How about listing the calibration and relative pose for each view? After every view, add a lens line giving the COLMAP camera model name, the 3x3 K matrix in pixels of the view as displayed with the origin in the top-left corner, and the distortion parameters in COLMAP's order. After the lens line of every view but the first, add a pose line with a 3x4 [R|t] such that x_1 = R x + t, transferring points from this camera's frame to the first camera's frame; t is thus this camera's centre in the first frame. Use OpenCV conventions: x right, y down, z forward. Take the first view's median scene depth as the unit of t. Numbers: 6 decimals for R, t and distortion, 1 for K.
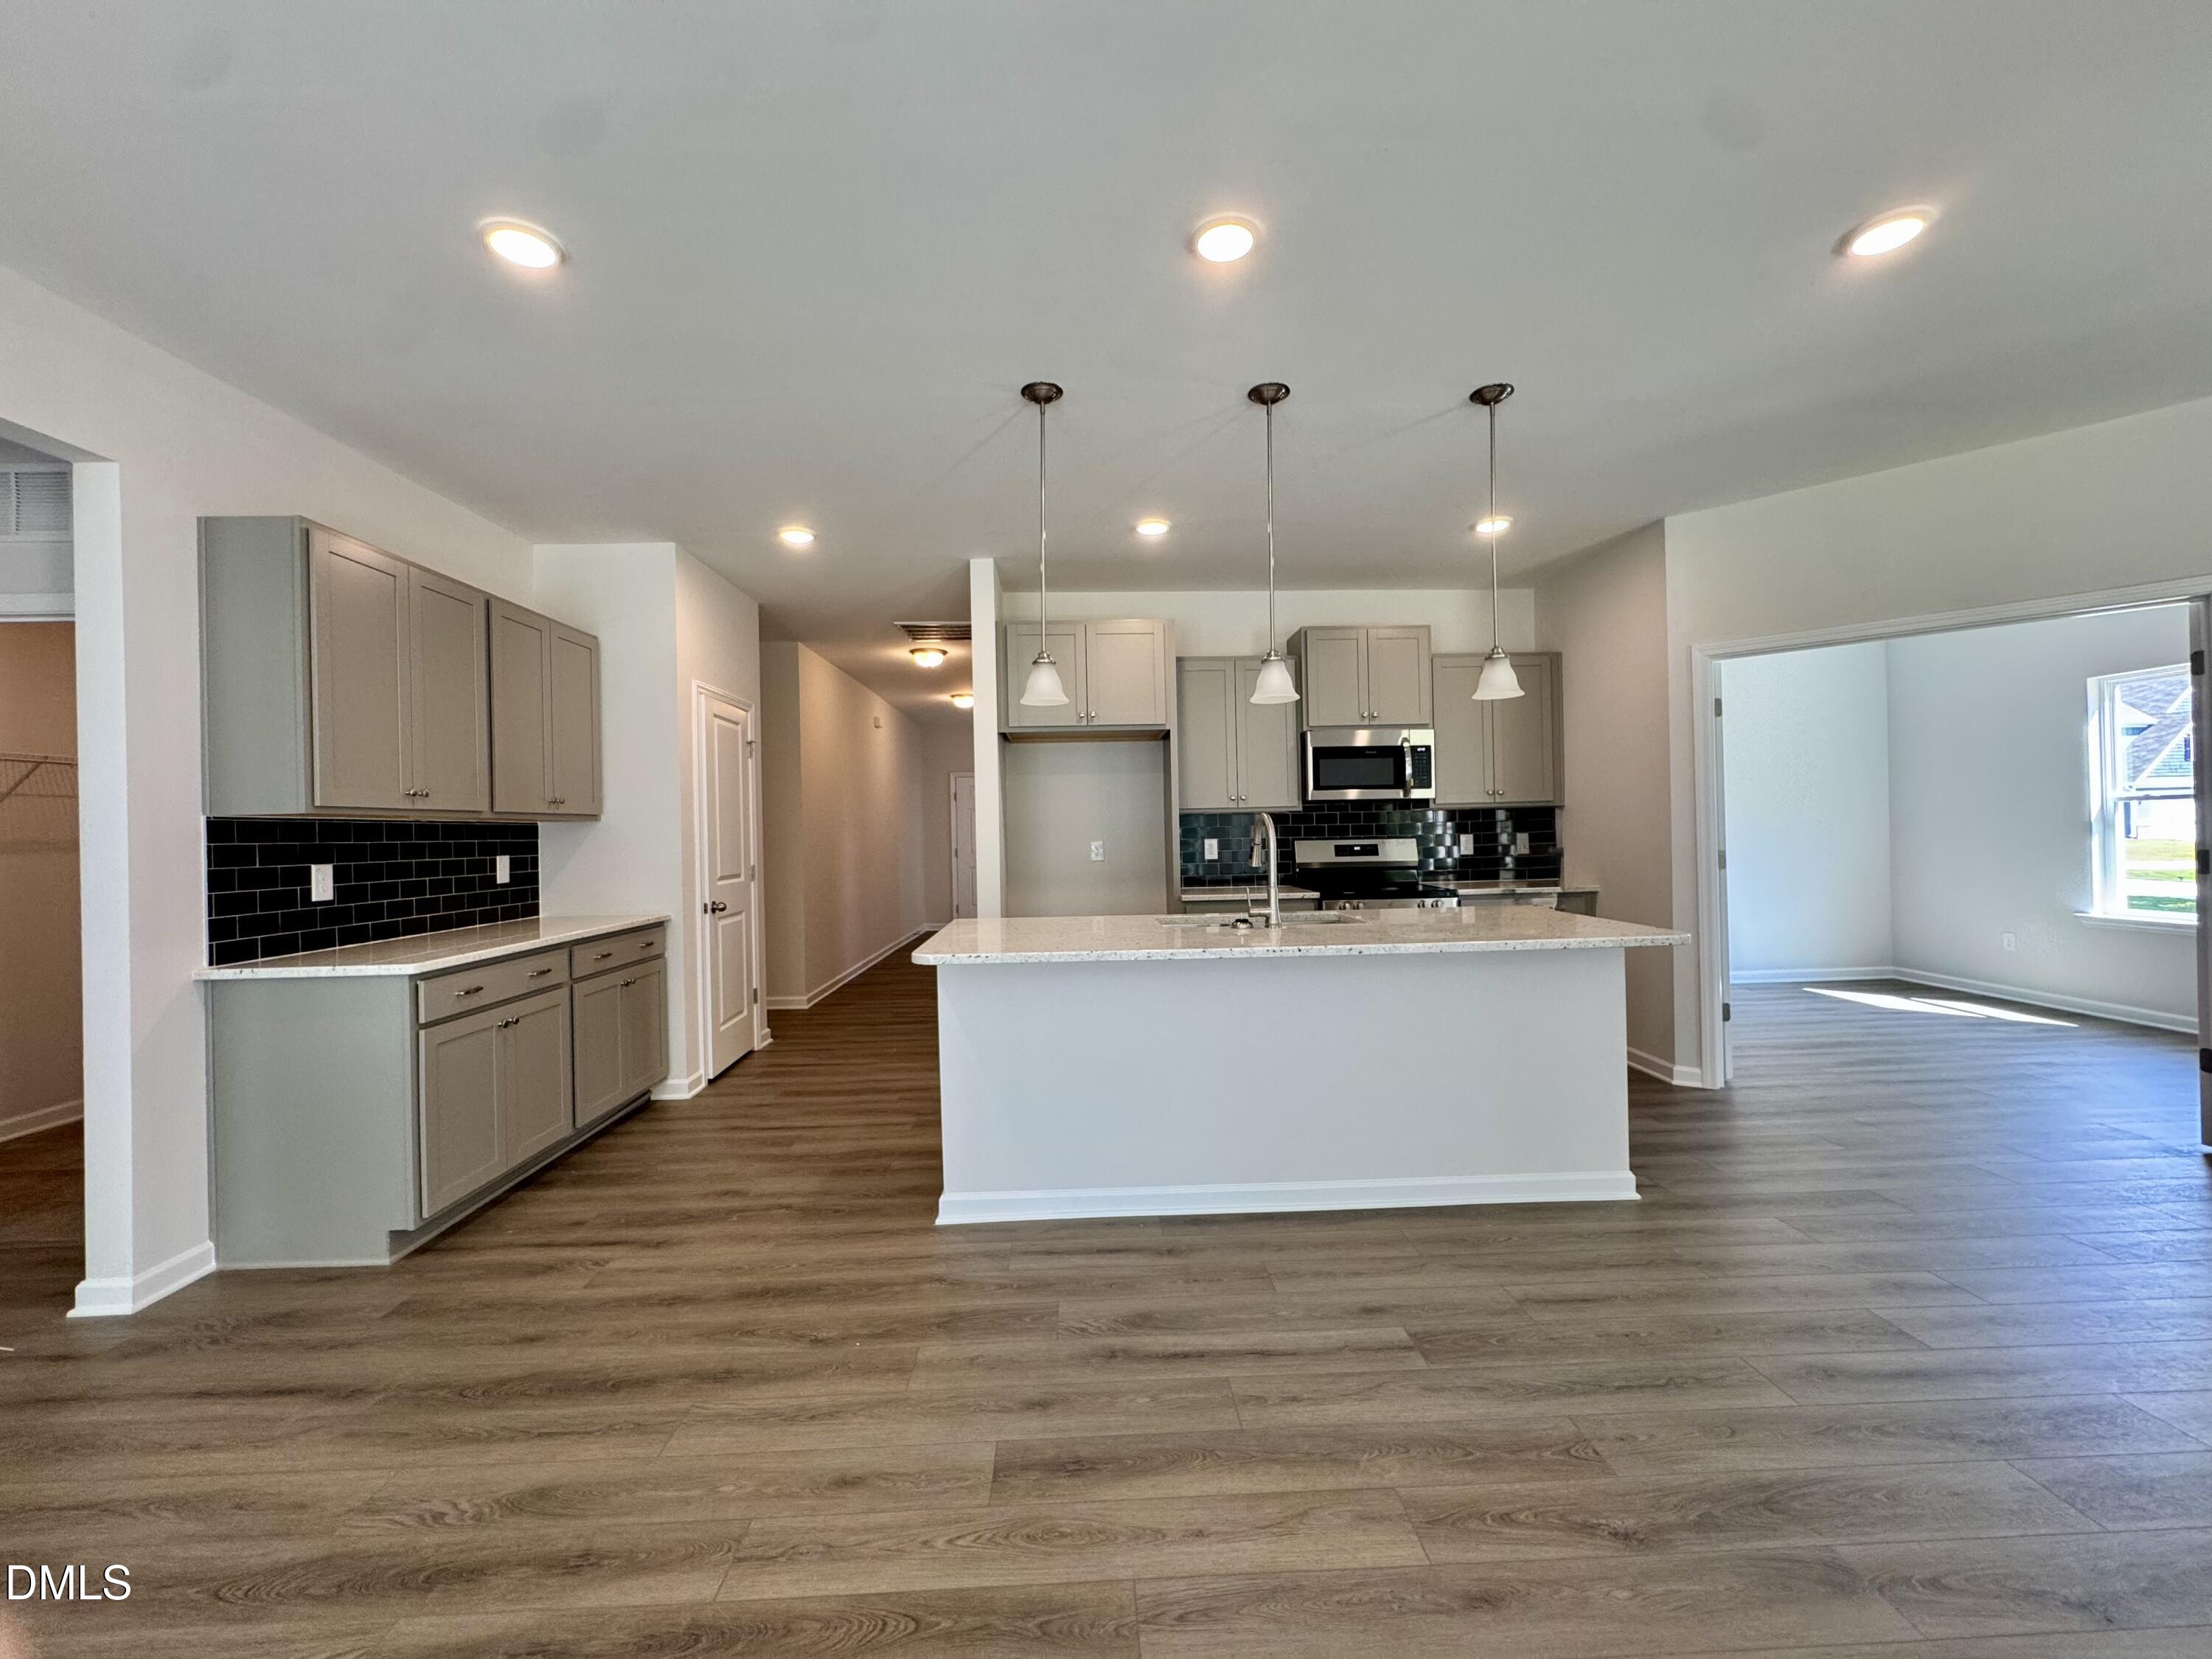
lens RADIAL K [[885.5, 0, 1100.9], [0, 885.5, 828.6], [0, 0, 1]] dist [-0.009866, 0.001303]
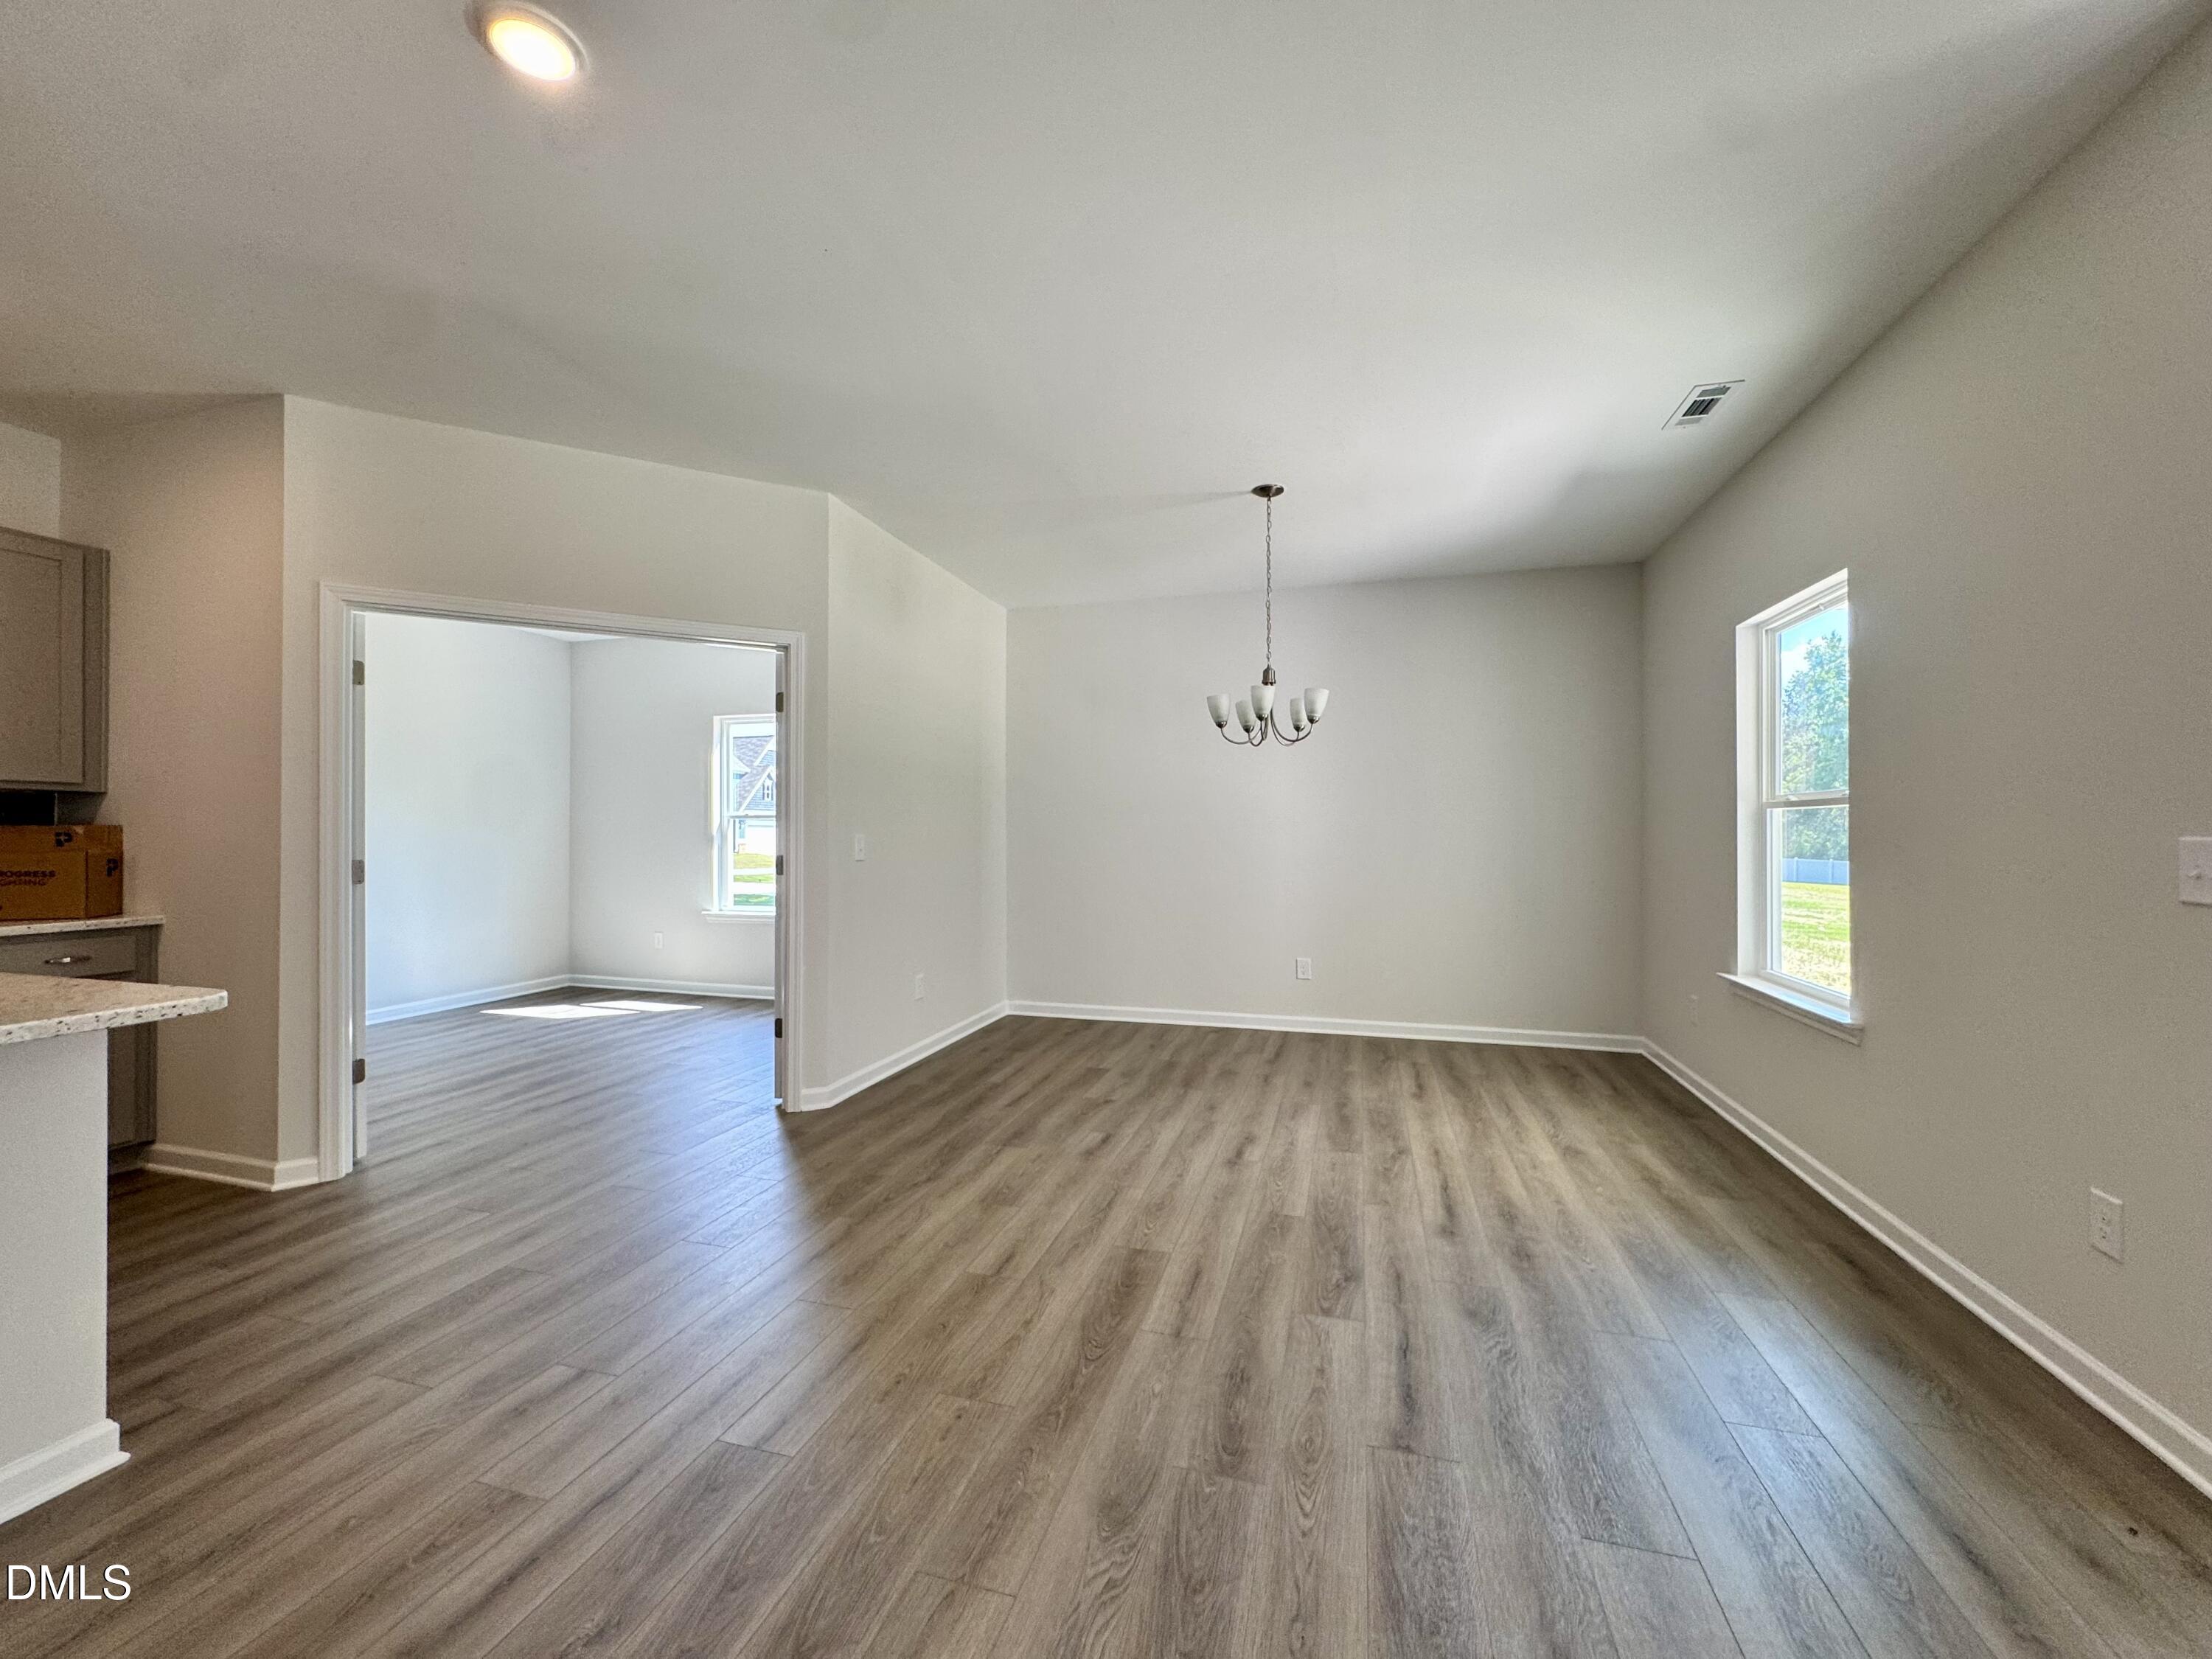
lens RADIAL K [[885.5, 0, 1103.0], [0, 885.5, 824.0], [0, 0, 1]] dist [-0.009866, 0.001303]
pose [[0.305423, 0.029640, 0.951755, 0.200152], [-0.007349, 0.999559, -0.028770, 0.012584], [-0.952188, 0.001793, 0.305506, 0.172938]]
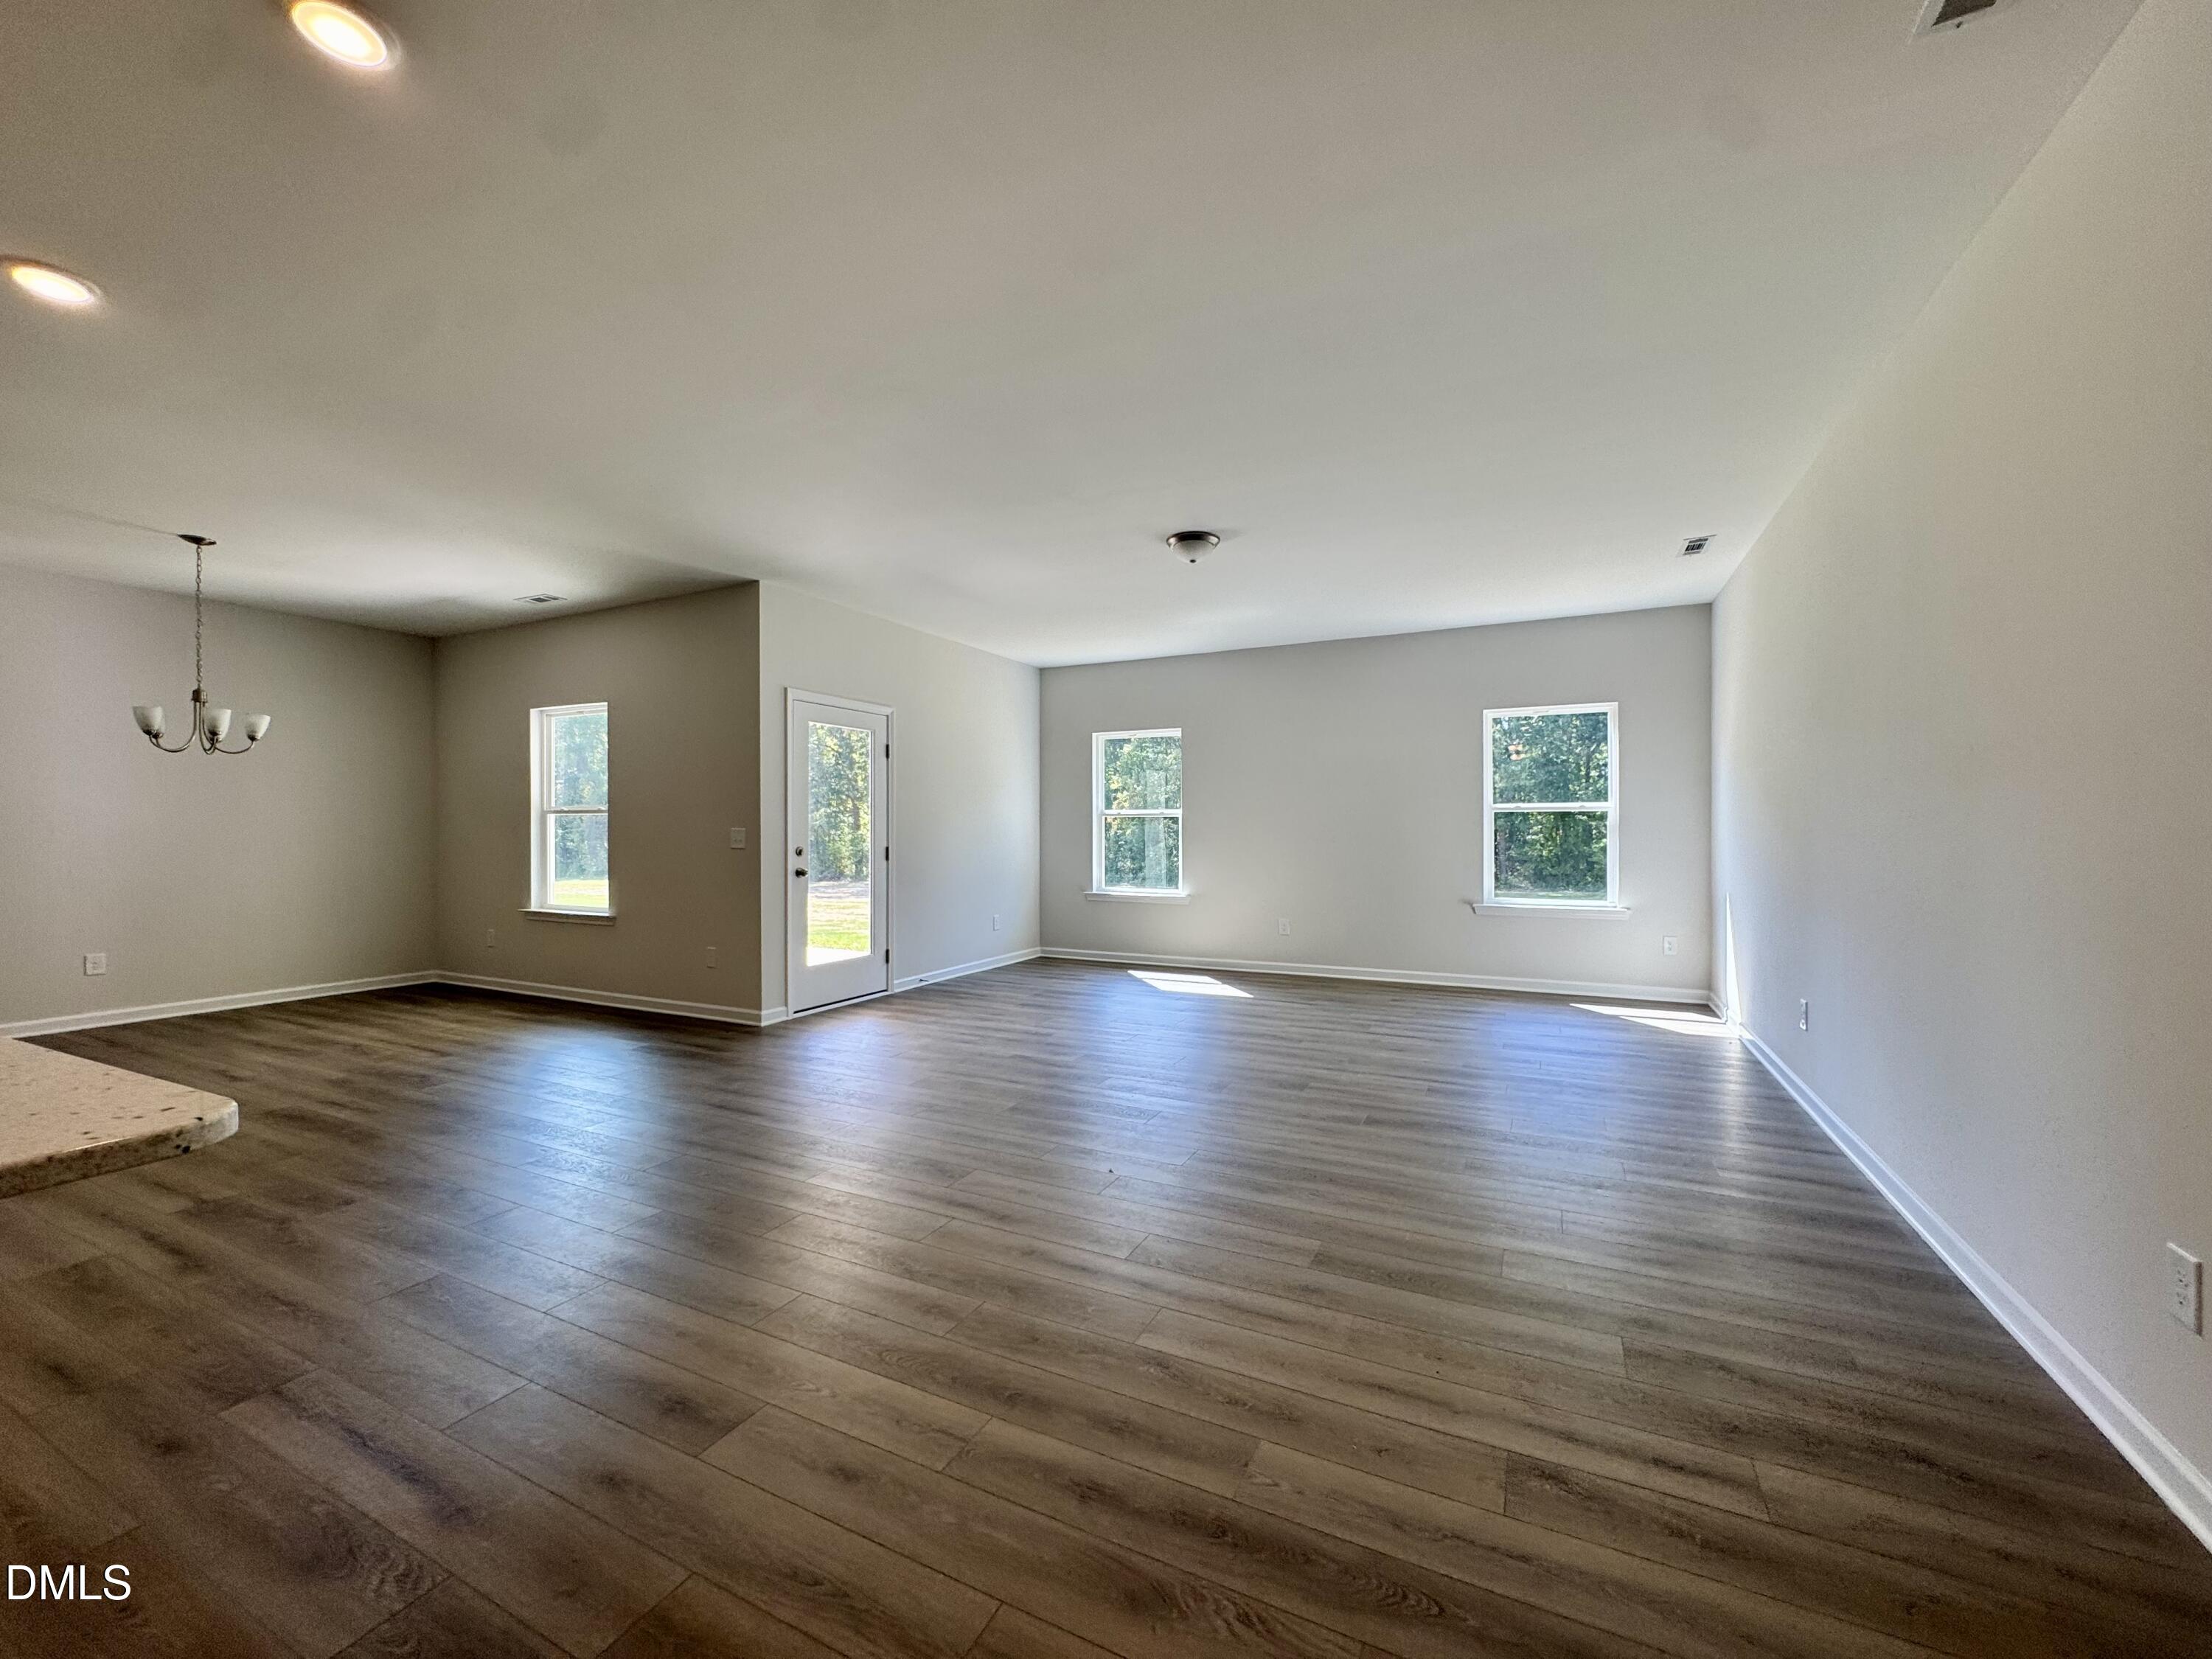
lens RADIAL K [[885.5, 0, 1104.9], [0, 885.5, 824.3], [0, 0, 1]] dist [-0.009866, 0.001303]
pose [[-0.881574, 0.023923, 0.471440, -0.476696], [0.019869, 0.999710, -0.013576, 0.029257], [-0.471628, -0.002602, -0.881794, 0.813936]]
